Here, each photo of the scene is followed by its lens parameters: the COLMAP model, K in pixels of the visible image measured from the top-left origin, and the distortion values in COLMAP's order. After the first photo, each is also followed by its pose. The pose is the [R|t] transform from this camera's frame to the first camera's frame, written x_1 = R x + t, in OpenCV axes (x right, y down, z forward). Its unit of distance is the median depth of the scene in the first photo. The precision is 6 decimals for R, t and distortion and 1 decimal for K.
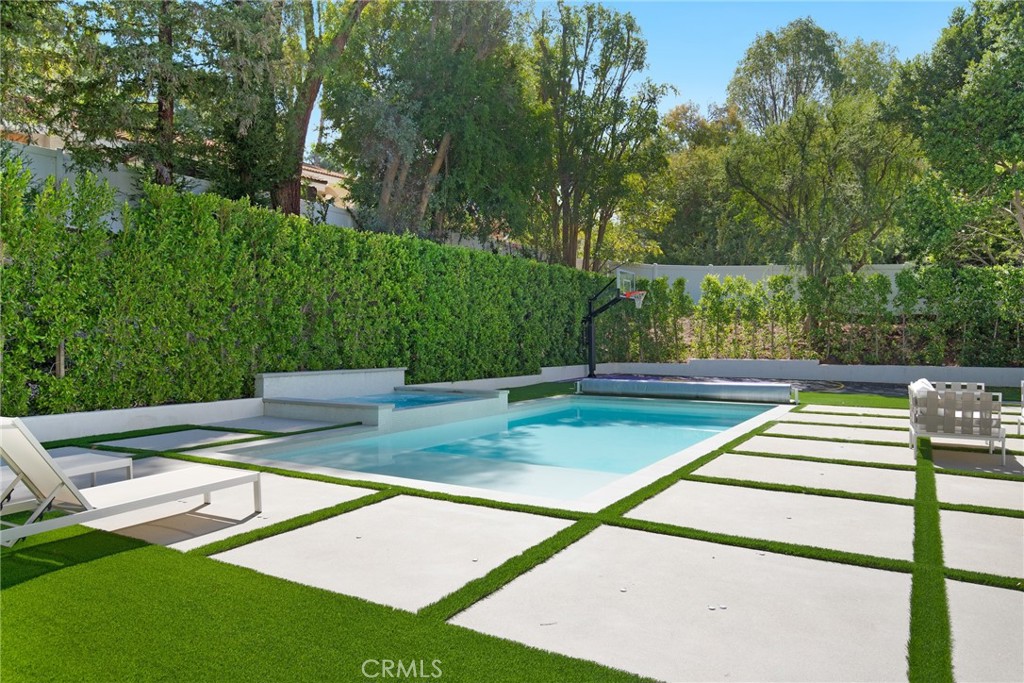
lens RADIAL K [[671.8, 0, 509.7], [0, 671.8, 337.2], [0, 0, 1]] dist [0.020106, -0.001186]
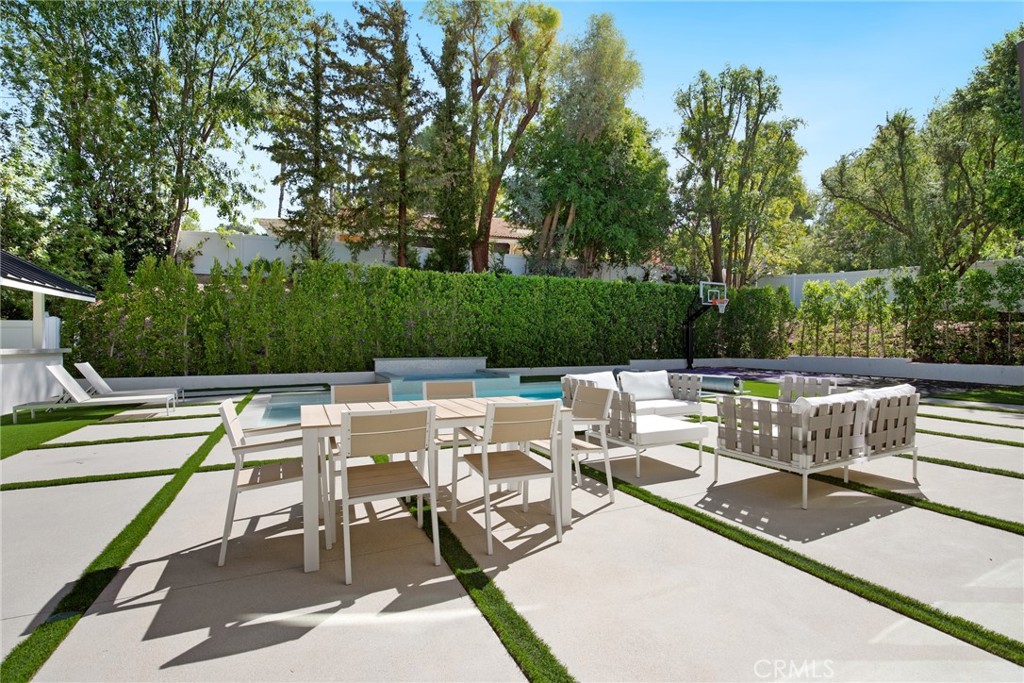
lens RADIAL K [[470.7, 0, 509.7], [0, 470.7, 341.1], [0, 0, 1]] dist [-0.025897, 0.001267]
pose [[0.833869, -0.001689, -0.551960, 0.396177], [0.003422, 0.999992, 0.002109, 0.004985], [0.551952, -0.003648, 0.833868, 0.099863]]
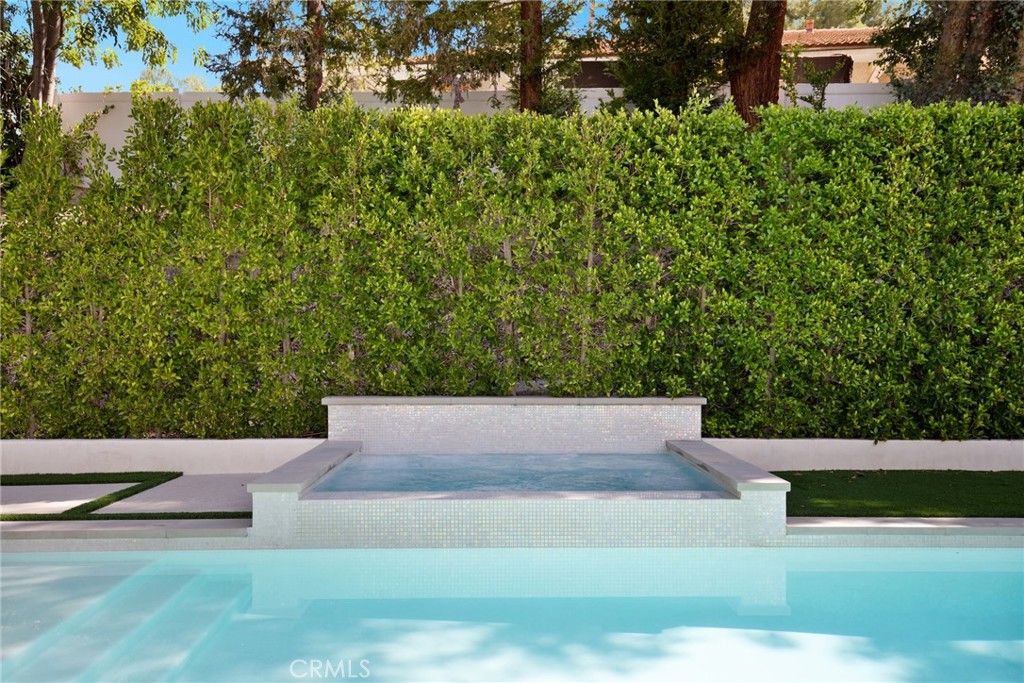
lens RADIAL K [[924.7, 0, 516.2], [0, 924.7, 343.8], [0, 0, 1]] dist [0.045719, 0.002694]
pose [[0.546163, 0.003341, -0.837672, 0.238210], [0.002747, 0.999980, 0.005780, 0.003402], [0.837674, -0.005457, 0.546143, 0.451171]]
